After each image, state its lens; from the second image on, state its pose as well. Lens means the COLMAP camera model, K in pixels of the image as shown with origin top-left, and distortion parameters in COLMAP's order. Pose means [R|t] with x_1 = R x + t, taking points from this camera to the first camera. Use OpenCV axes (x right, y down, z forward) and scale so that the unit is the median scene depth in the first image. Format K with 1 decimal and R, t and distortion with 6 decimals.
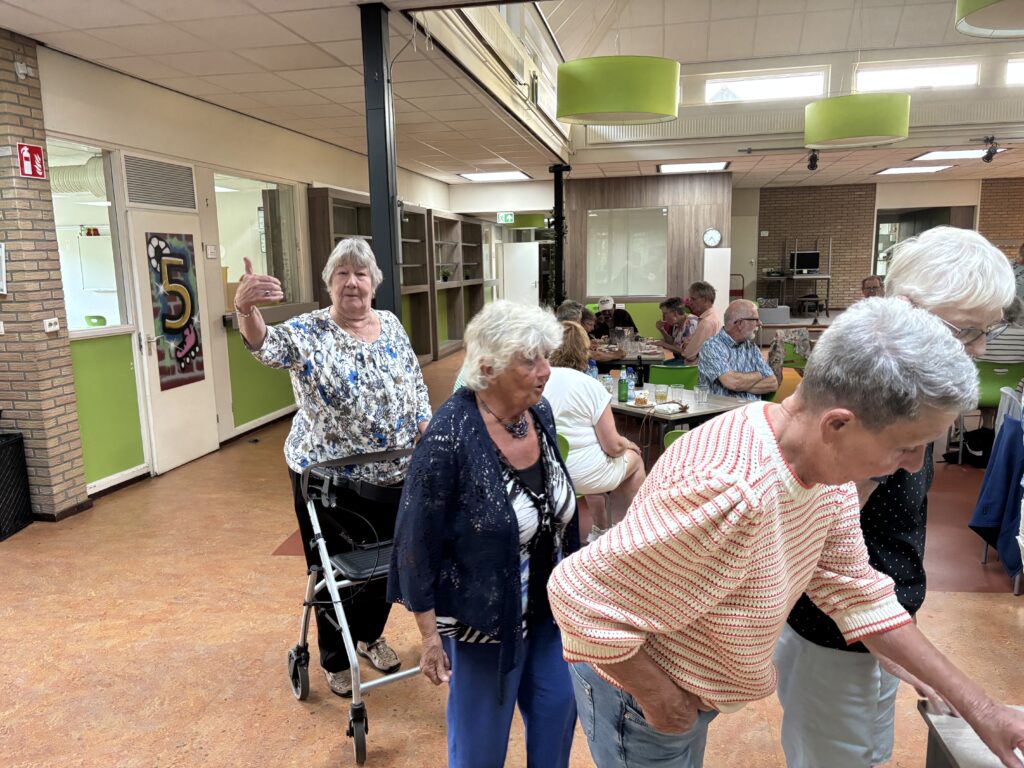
lens RADIAL K [[778.5, 0, 508.8], [0, 778.5, 382.7], [0, 0, 1]] dist [0.032526, -0.031570]
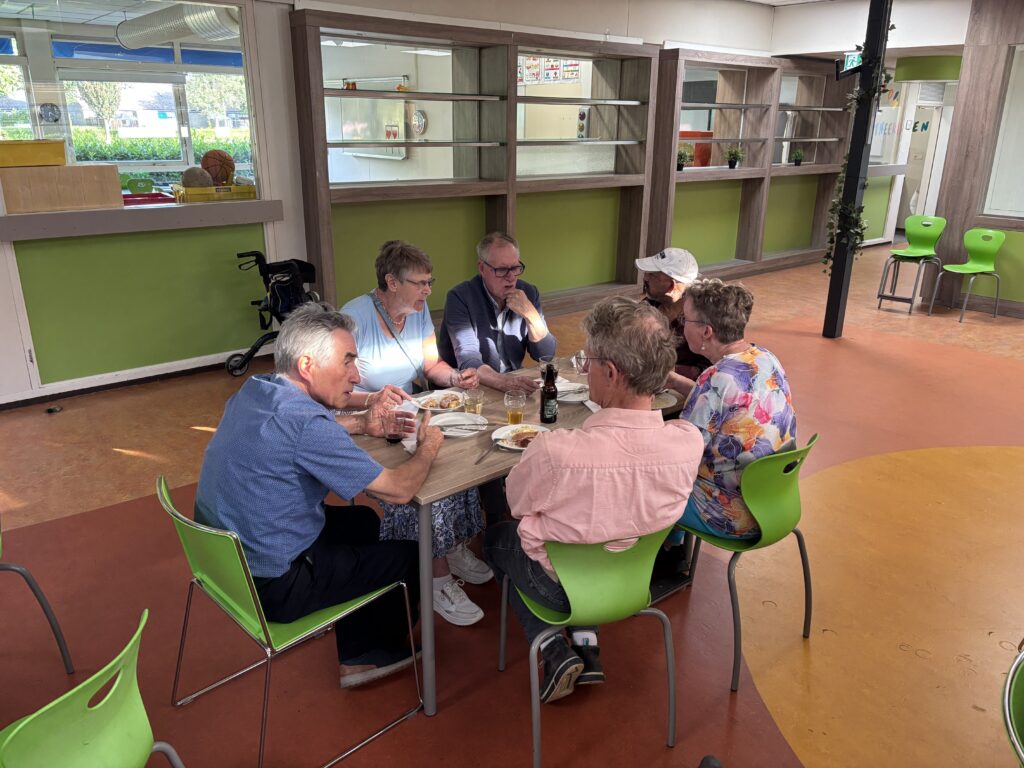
lens RADIAL K [[778.5, 0, 511.8], [0, 778.5, 386.1], [0, 0, 1]] dist [0.032526, -0.031570]
pose [[0.784949, 0.226630, -0.576623, 0.193293], [-0.121015, 0.968853, 0.216052, -0.072617], [0.607627, -0.099810, 0.787926, 0.356125]]
